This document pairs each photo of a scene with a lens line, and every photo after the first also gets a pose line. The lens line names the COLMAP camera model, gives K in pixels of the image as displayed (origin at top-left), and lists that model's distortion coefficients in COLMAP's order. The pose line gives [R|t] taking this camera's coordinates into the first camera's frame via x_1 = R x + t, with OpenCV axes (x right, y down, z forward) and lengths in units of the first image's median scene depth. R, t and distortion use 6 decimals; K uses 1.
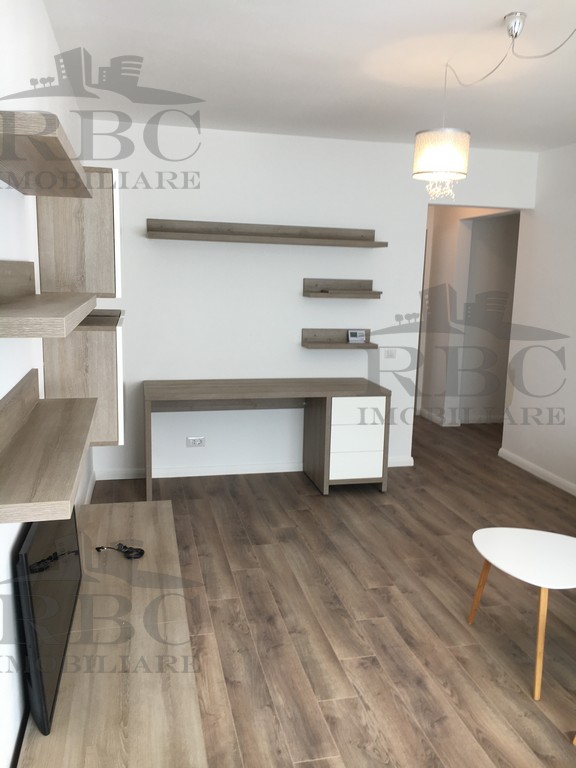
lens RADIAL K [[653.1, 0, 285.6], [0, 653.1, 384.1], [0, 0, 1]] dist [0.046265, -0.022608]
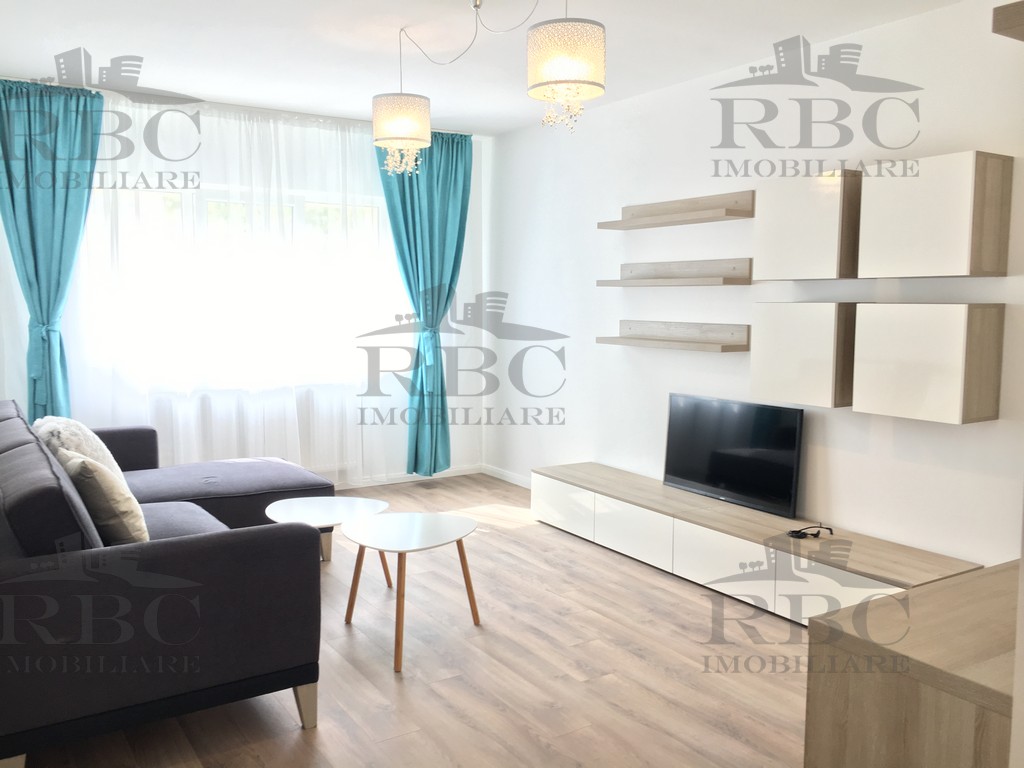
lens RADIAL K [[870.8, 0, 509.6], [0, 870.8, 383.0], [0, 0, 1]] dist [0.046265, -0.022608]
pose [[-0.940573, 0.000552, -0.339592, 0.617462], [-0.088115, 0.965352, 0.245623, -0.248506], [0.327961, 0.260949, -0.907936, 1.932903]]
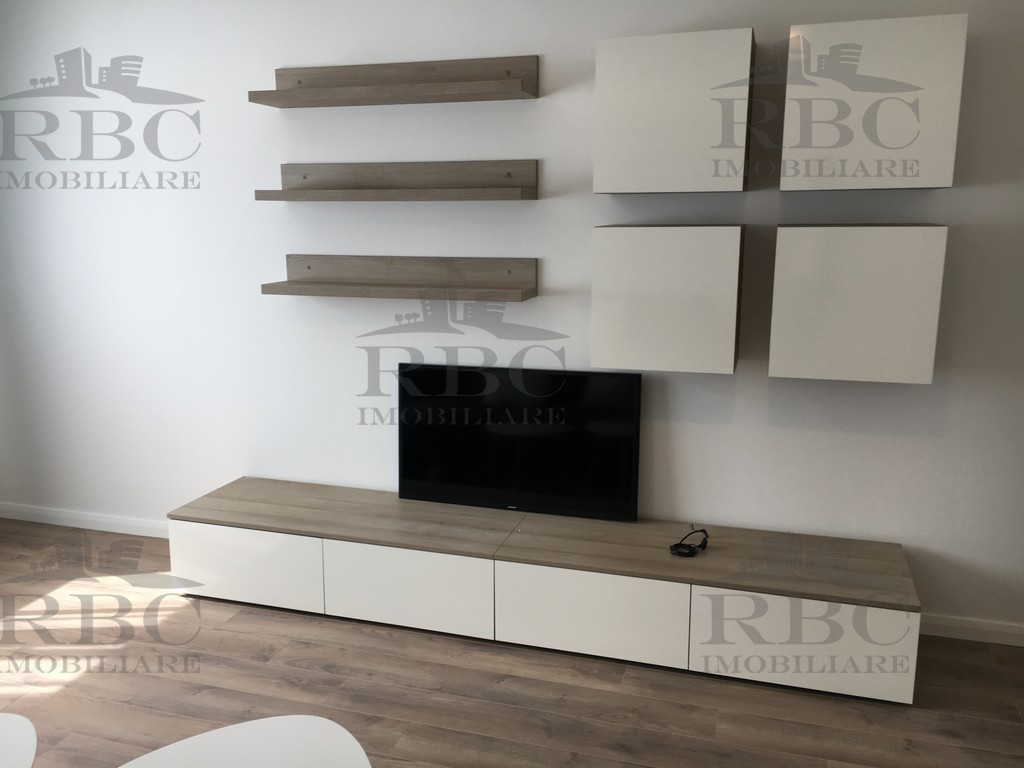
lens RADIAL K [[870.8, 0, 506.0], [0, 870.8, 383.1], [0, 0, 1]] dist [0.046265, -0.022608]
pose [[-0.507850, 0.154101, -0.847550, 0.638466], [-0.149747, 0.953098, 0.263020, -0.139493], [0.848330, 0.260493, -0.460955, 1.179663]]
